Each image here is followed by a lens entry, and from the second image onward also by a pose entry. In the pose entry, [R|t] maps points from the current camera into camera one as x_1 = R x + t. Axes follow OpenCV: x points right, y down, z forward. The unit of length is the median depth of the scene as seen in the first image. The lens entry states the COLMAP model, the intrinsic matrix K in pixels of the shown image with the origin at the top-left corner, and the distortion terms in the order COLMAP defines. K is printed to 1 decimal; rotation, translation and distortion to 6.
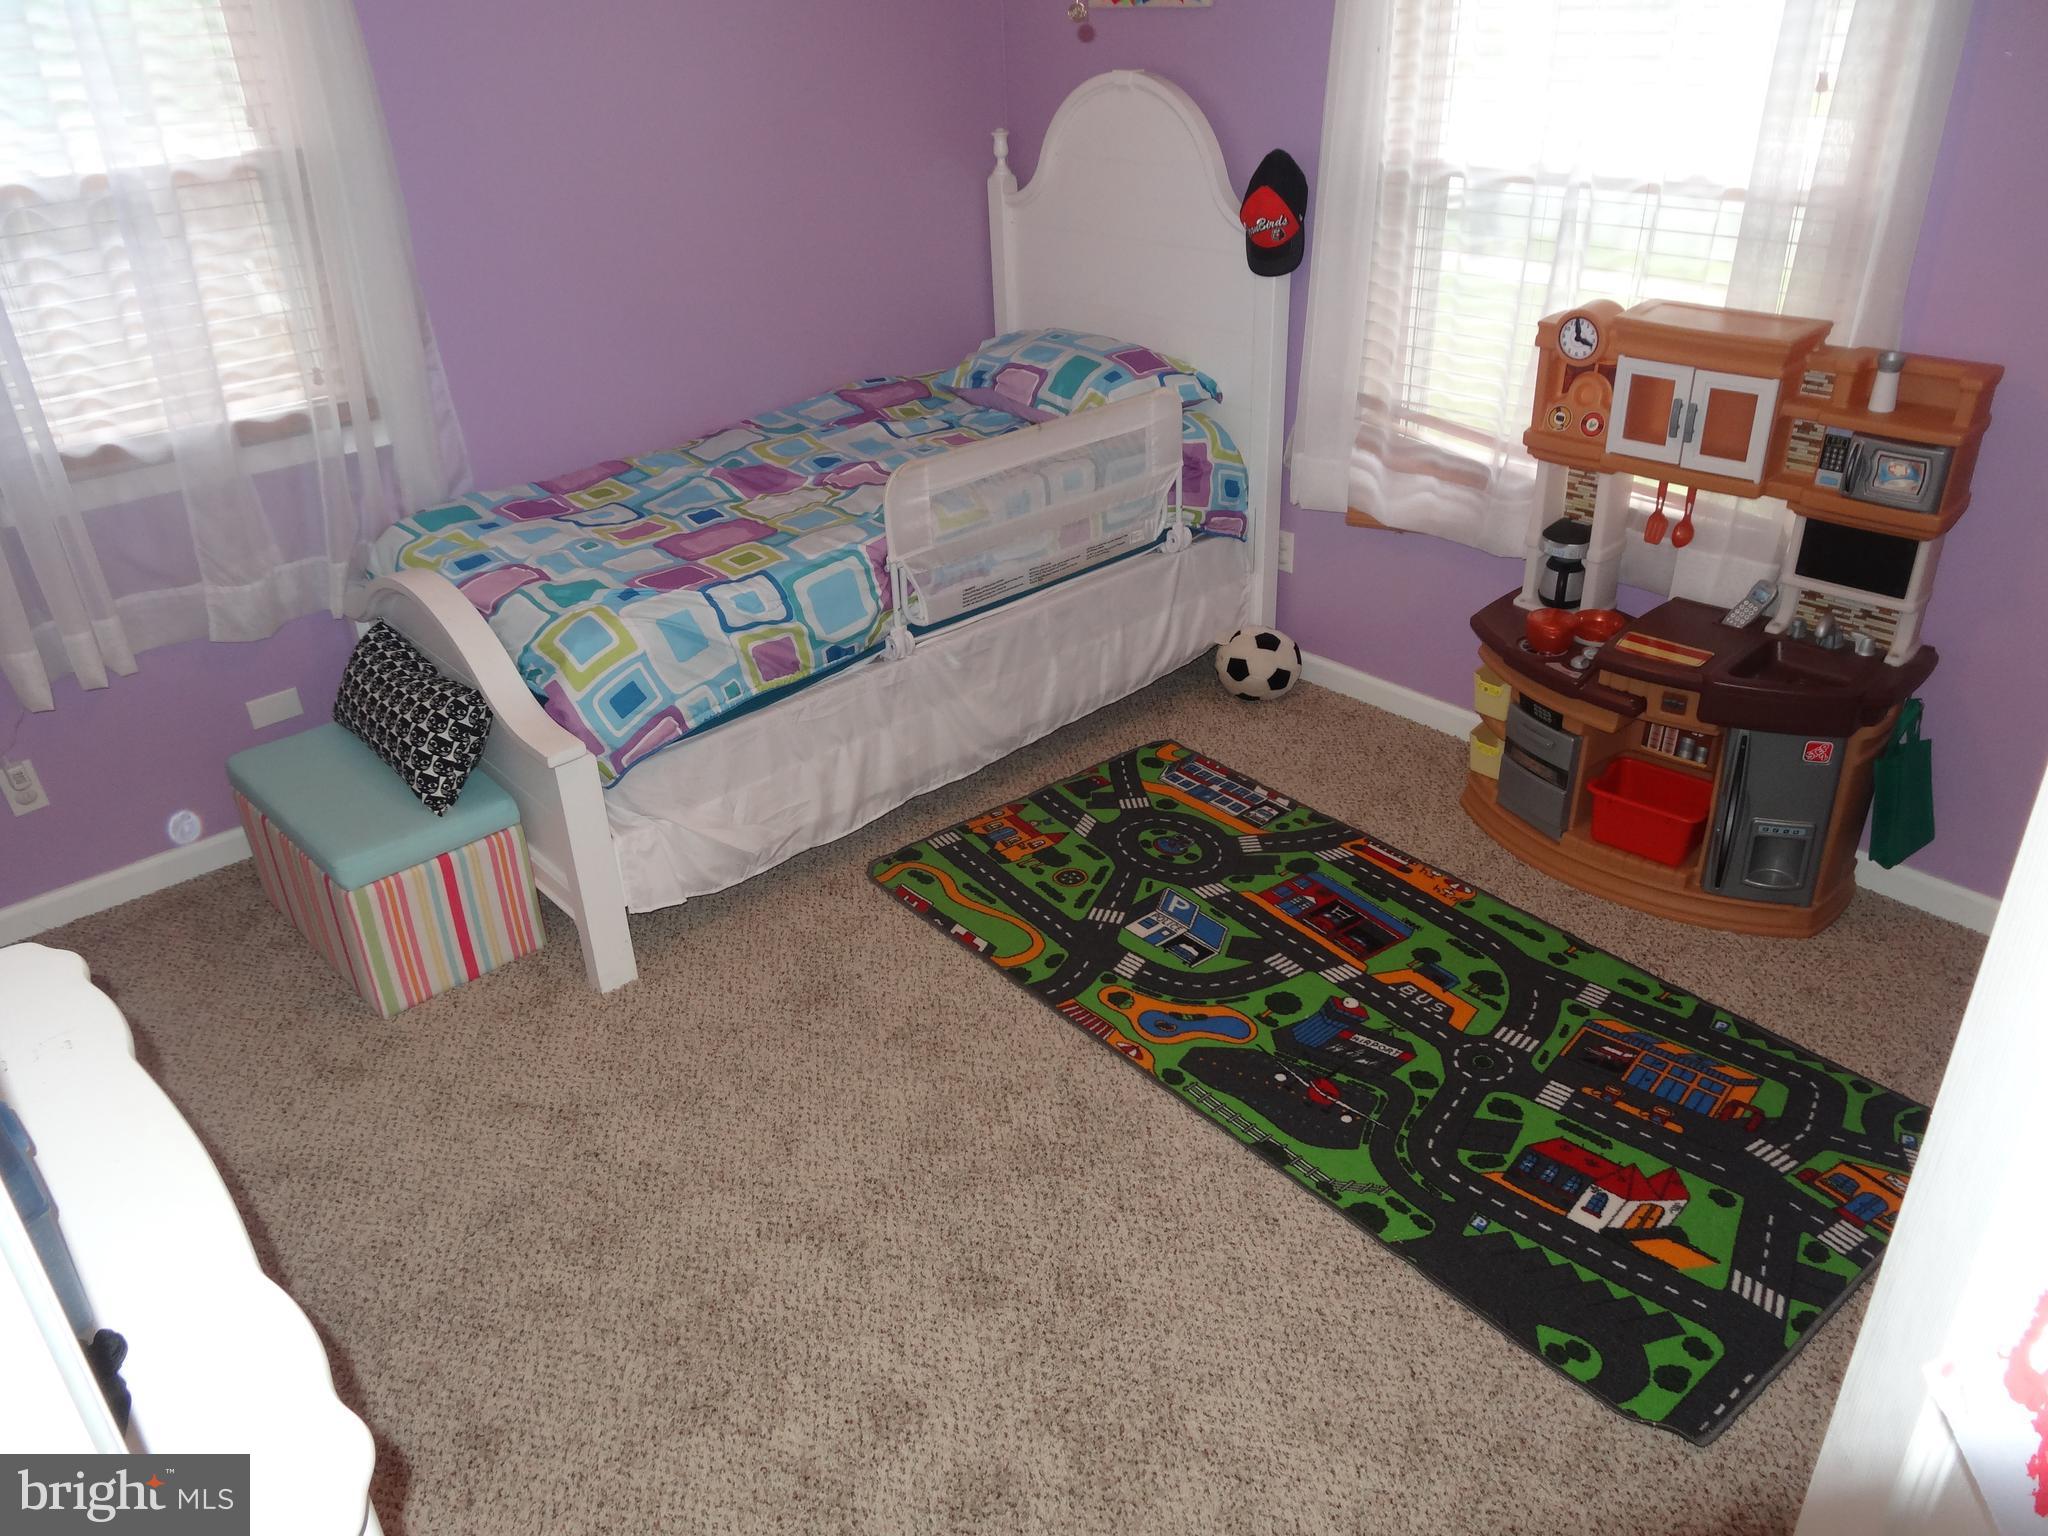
lens RADIAL K [[1508.6, 0, 1026.1], [0, 1508.6, 769.5], [0, 0, 1]] dist [0.001894, 0.002415]
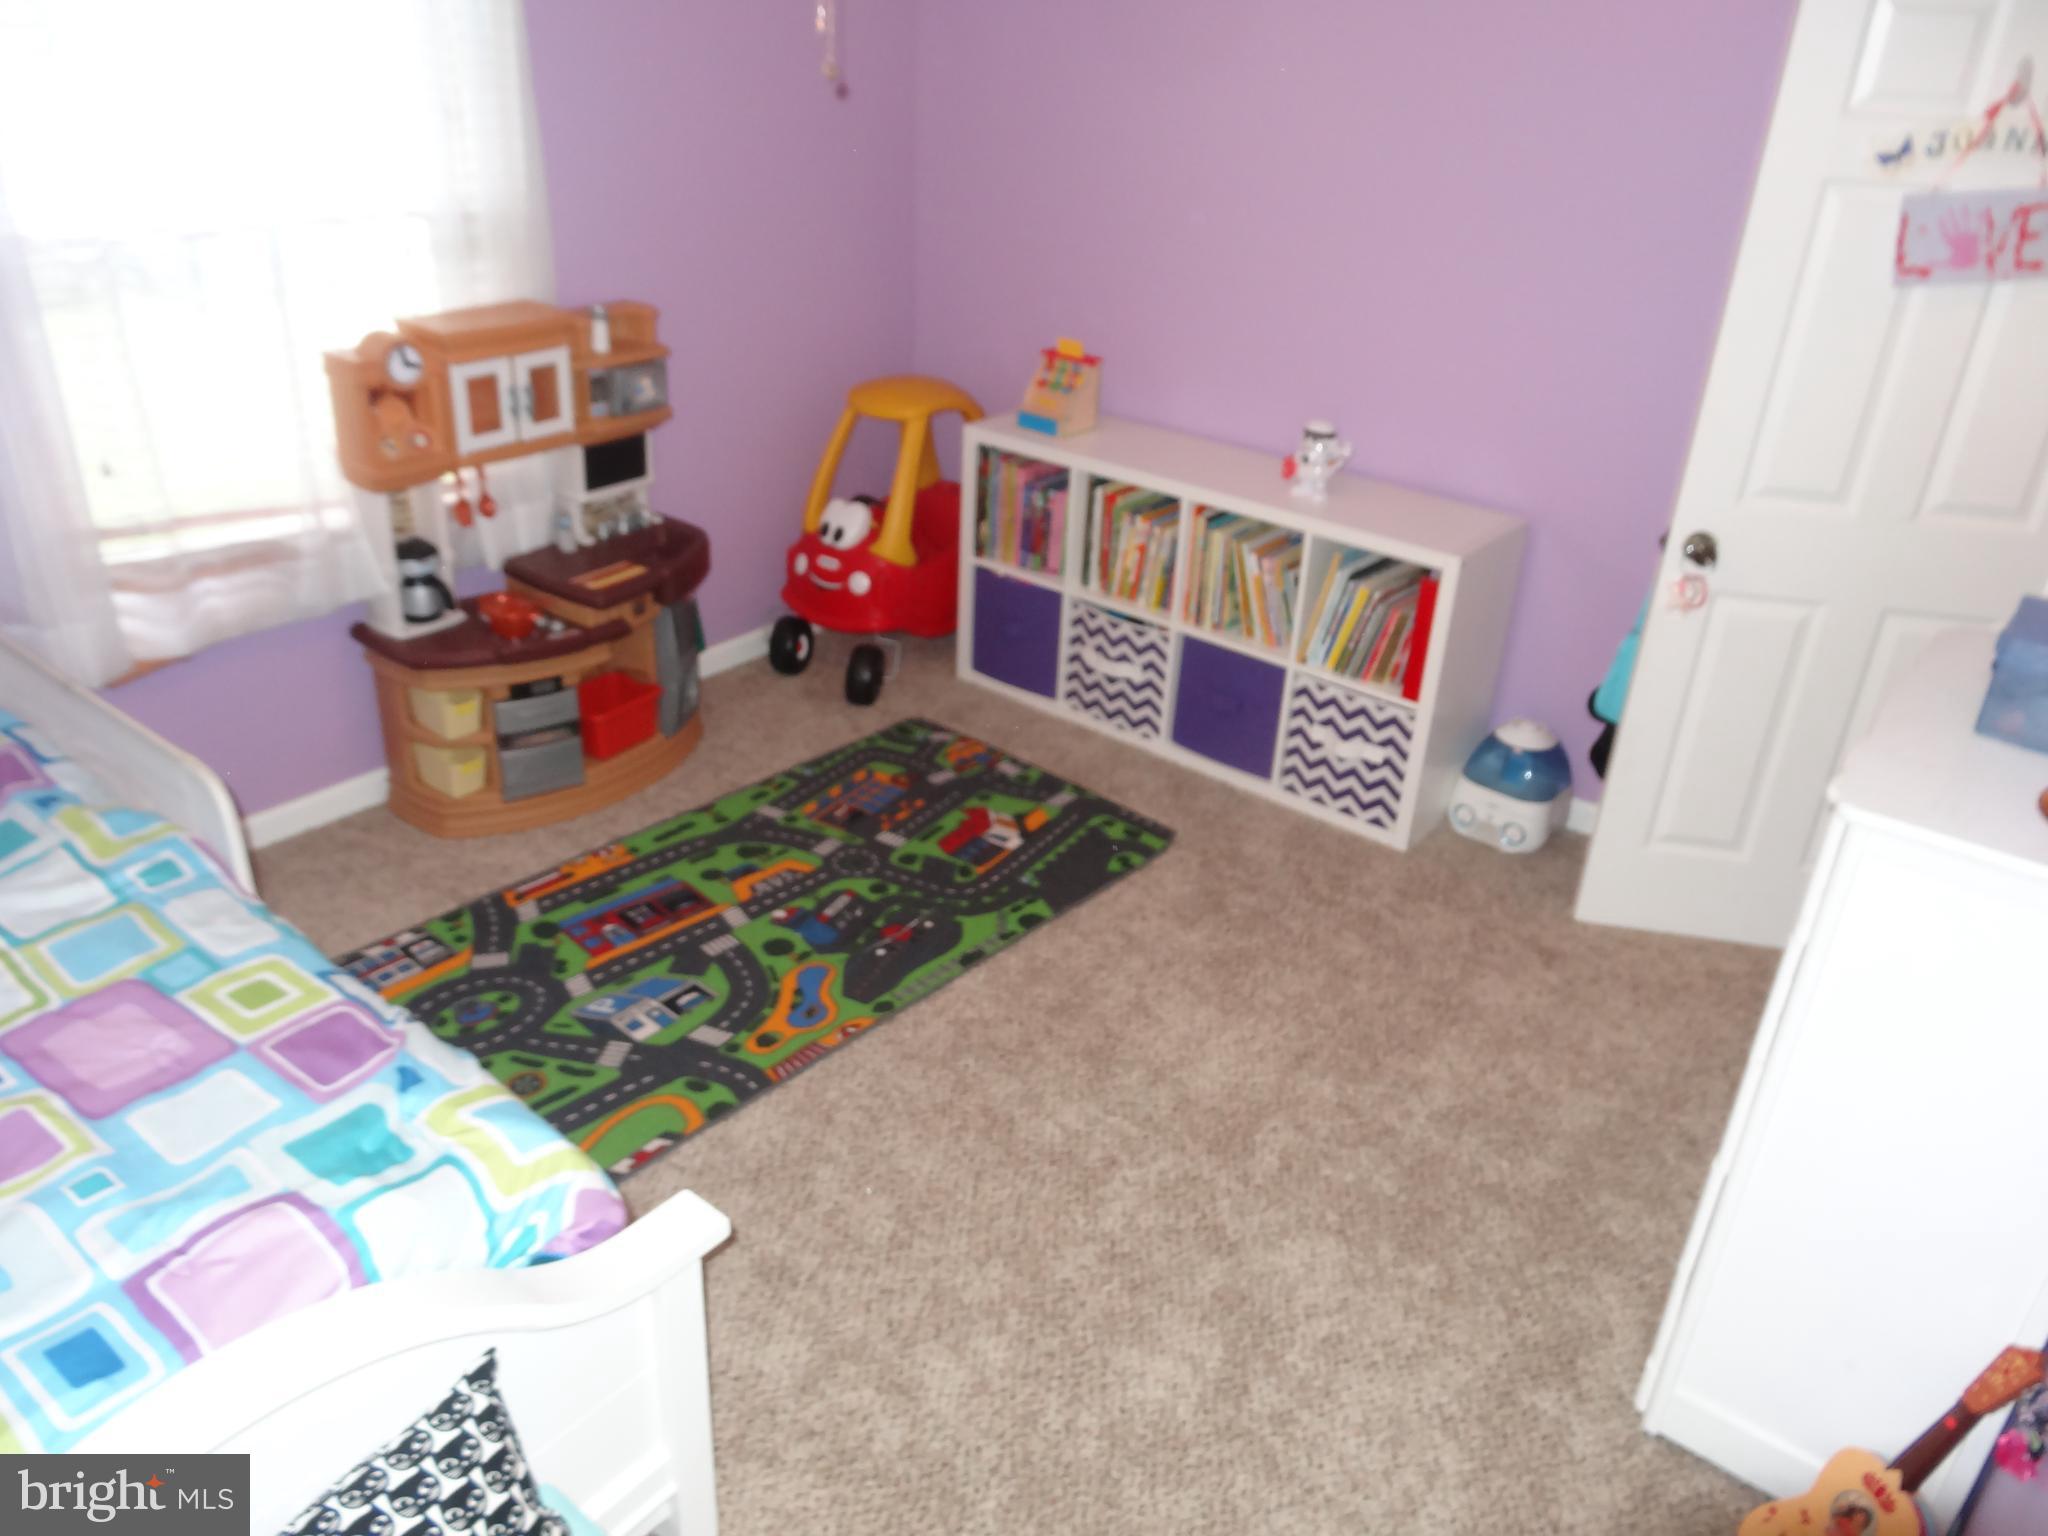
lens RADIAL K [[1508.6, 0, 1023.5], [0, 1508.6, 764.0], [0, 0, 1]] dist [0.001894, 0.002415]
pose [[-0.168856, -0.432123, 0.885865, -0.771319], [0.432110, 0.775340, 0.460574, -0.376278], [-0.885872, 0.460562, 0.055804, 0.703941]]
